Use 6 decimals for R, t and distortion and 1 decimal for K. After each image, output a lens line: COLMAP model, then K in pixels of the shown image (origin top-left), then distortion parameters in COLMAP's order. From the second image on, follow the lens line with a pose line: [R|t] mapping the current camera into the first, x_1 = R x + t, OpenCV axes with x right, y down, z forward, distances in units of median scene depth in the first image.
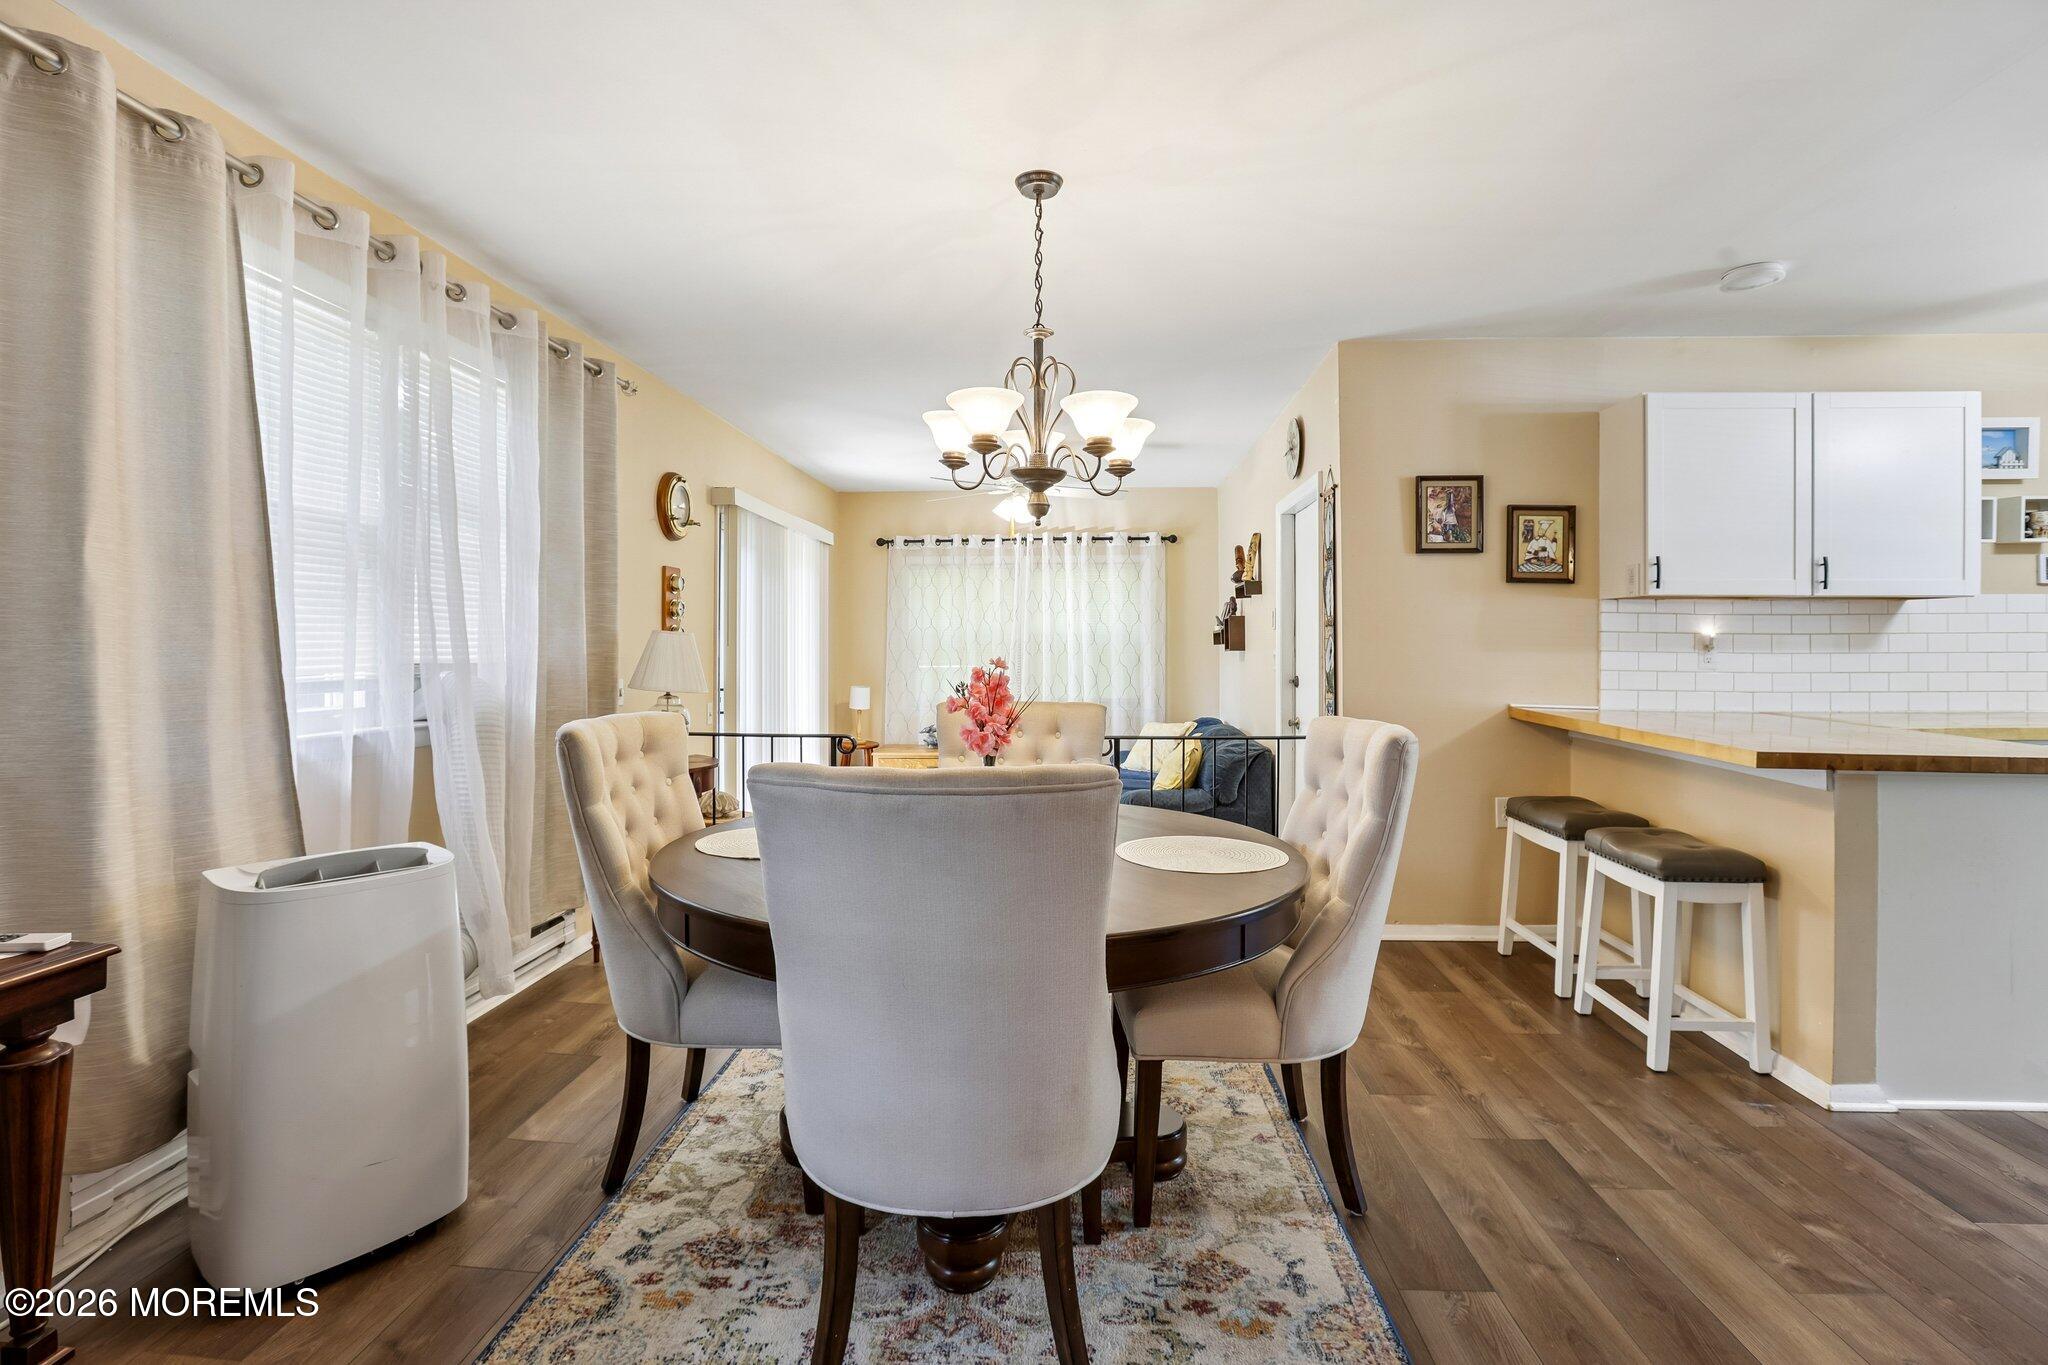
lens RADIAL K [[953.3, 0, 1012.2], [0, 953.3, 642.6], [0, 0, 1]] dist [-0.055958, 0.020450]
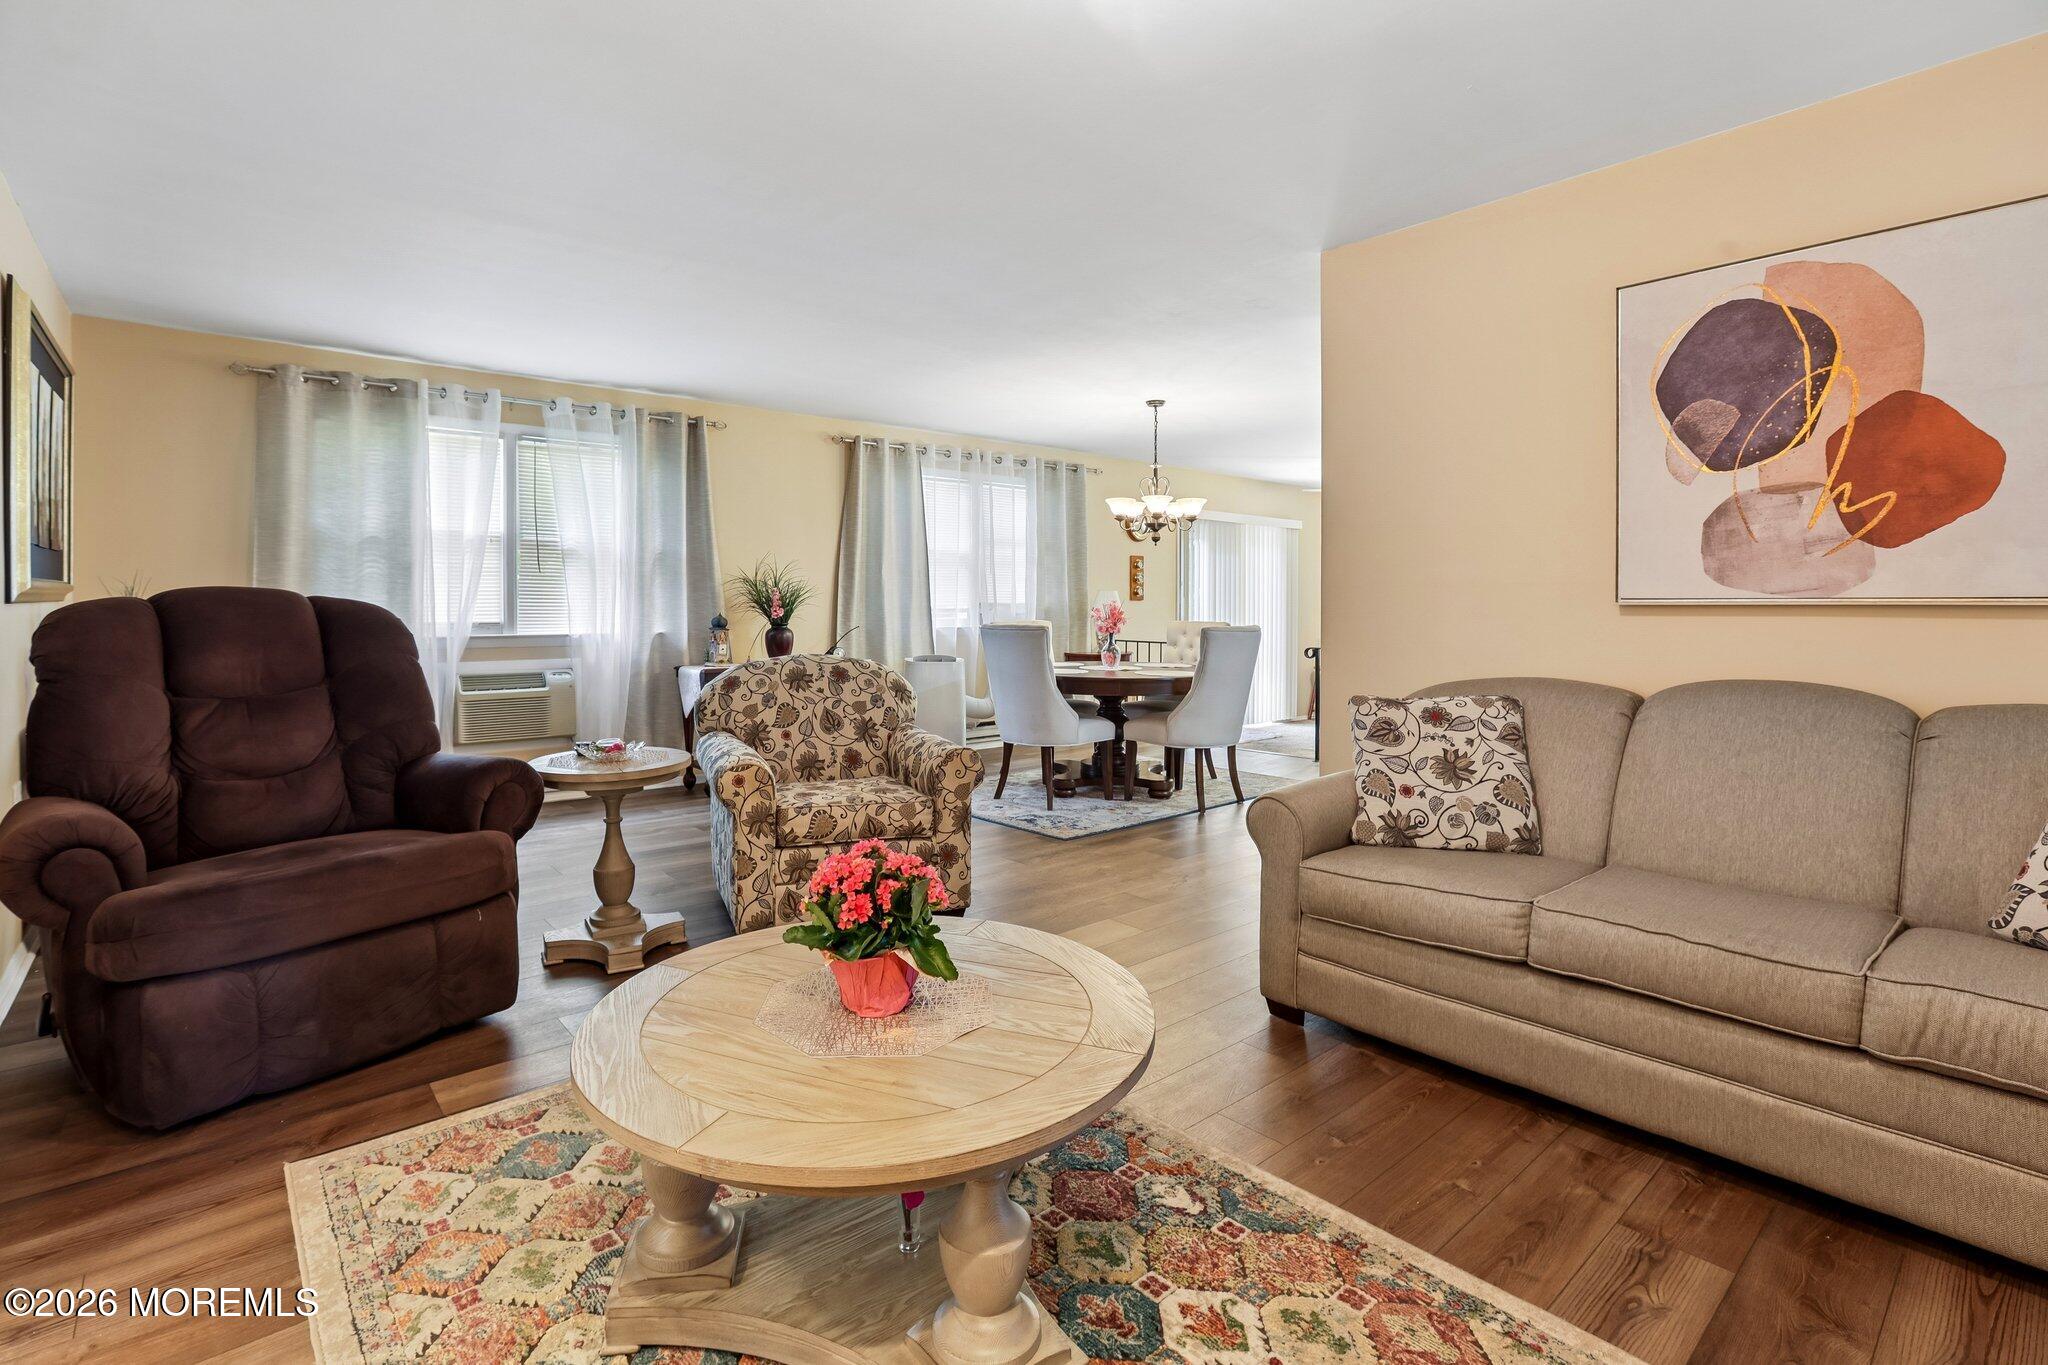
lens RADIAL K [[963.2, 0, 1007.2], [0, 963.2, 608.2], [0, 0, 1]] dist [-0.060007, 0.034109]
pose [[0.709647, 0.001629, -0.704556, 0.979445], [0.004278, 0.999969, 0.006622, 0.013278], [0.704545, -0.007713, 0.709618, -0.663994]]
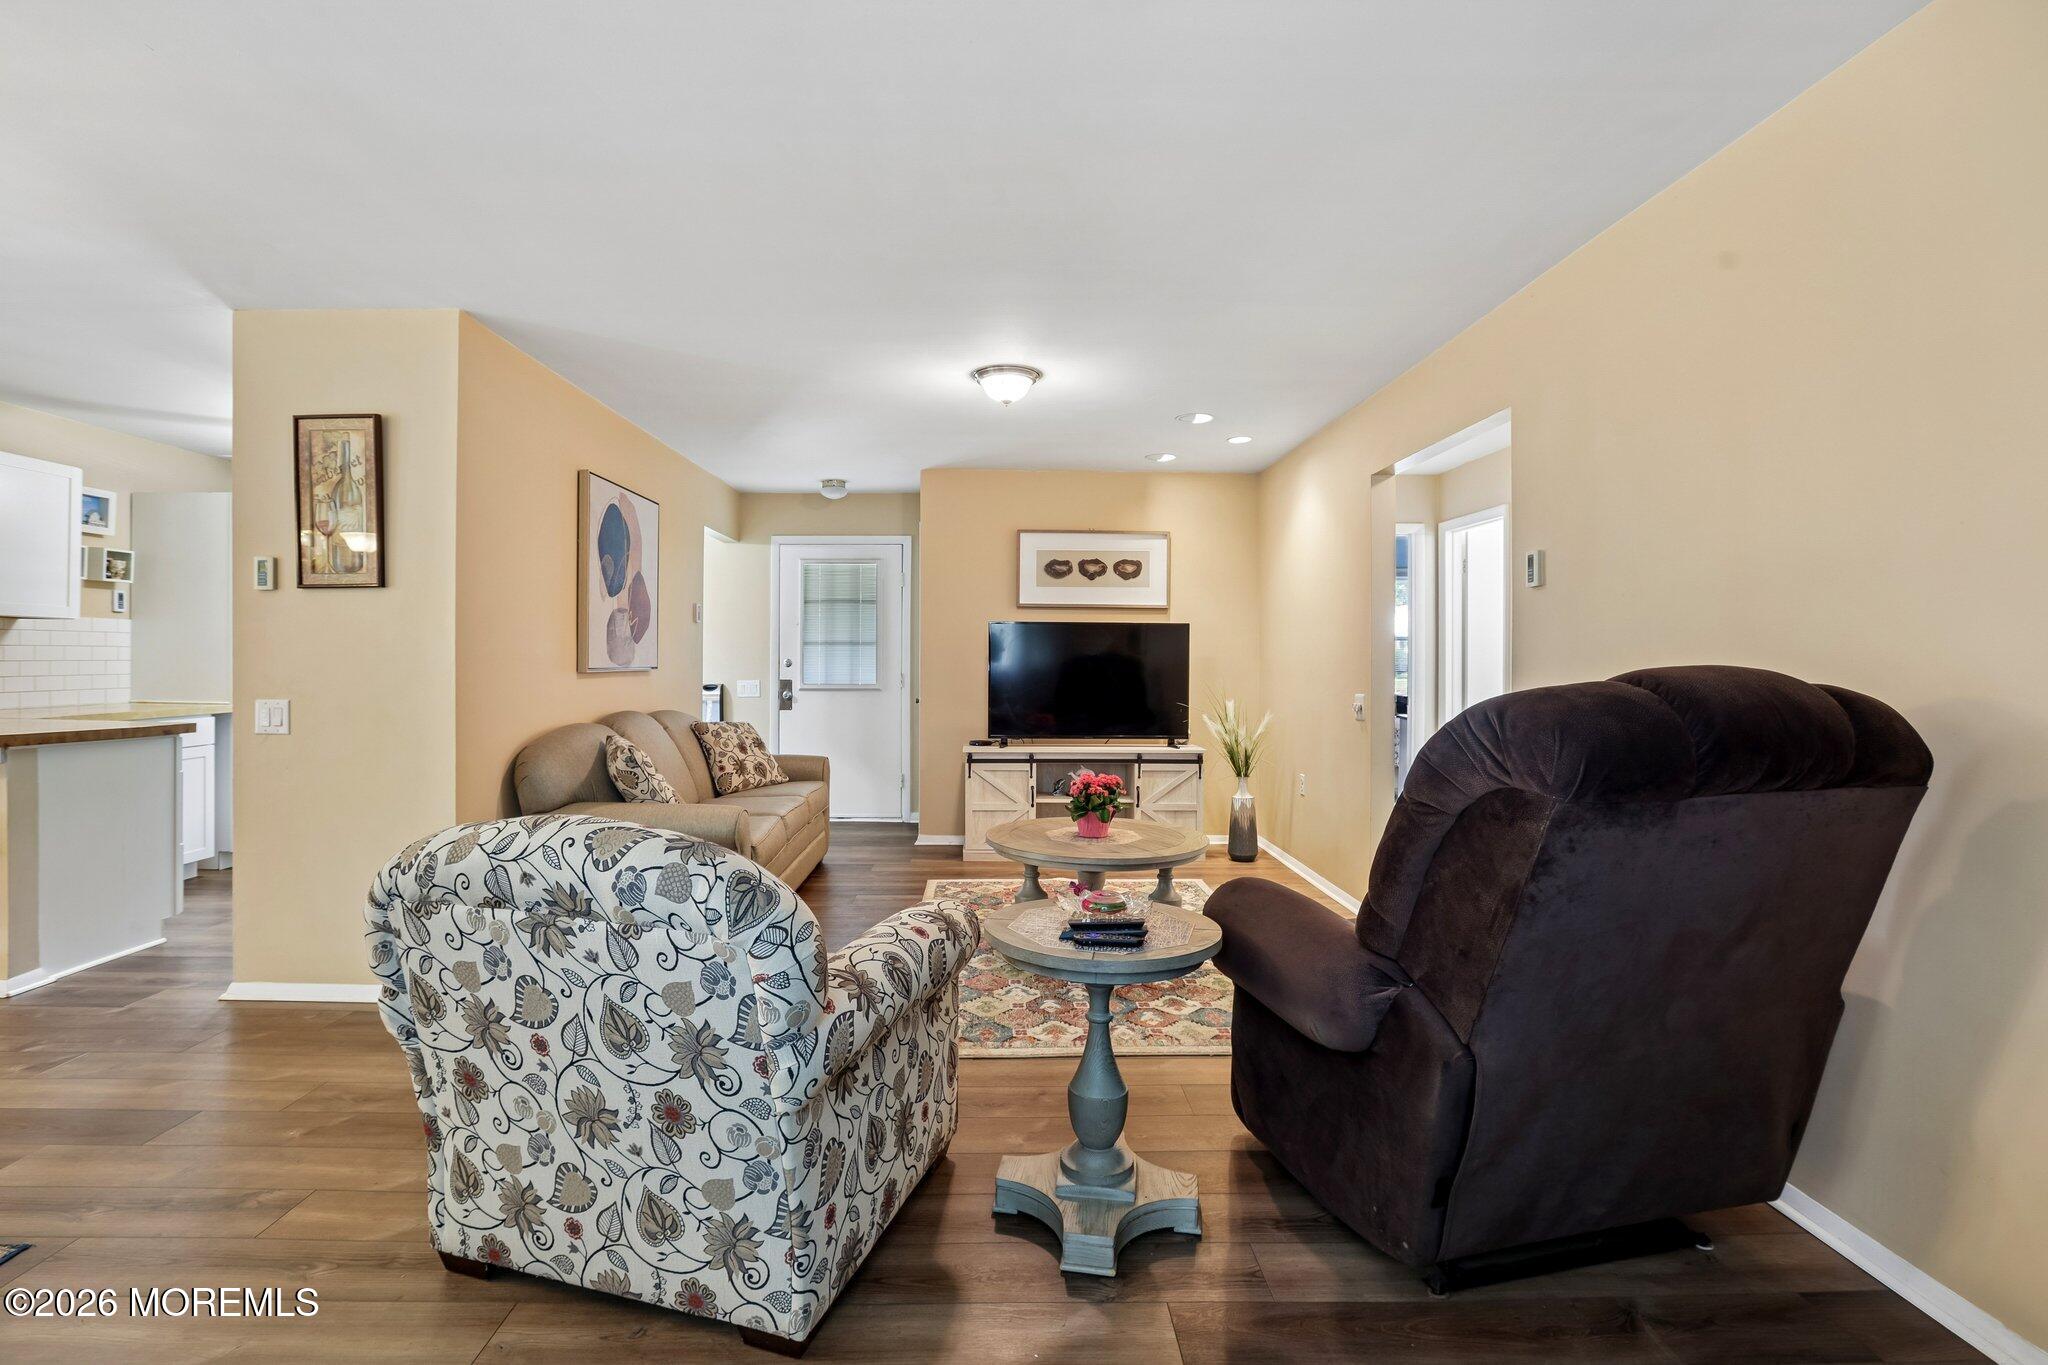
lens RADIAL K [[945.7, 0, 993.7], [0, 945.7, 665.0], [0, 0, 1]] dist [-0.057256, 0.022110]
pose [[-0.079061, -0.005511, 0.996855, -0.359624], [-0.009031, 0.999948, 0.004812, -0.001303], [-0.996829, -0.008622, -0.079106, -0.217653]]
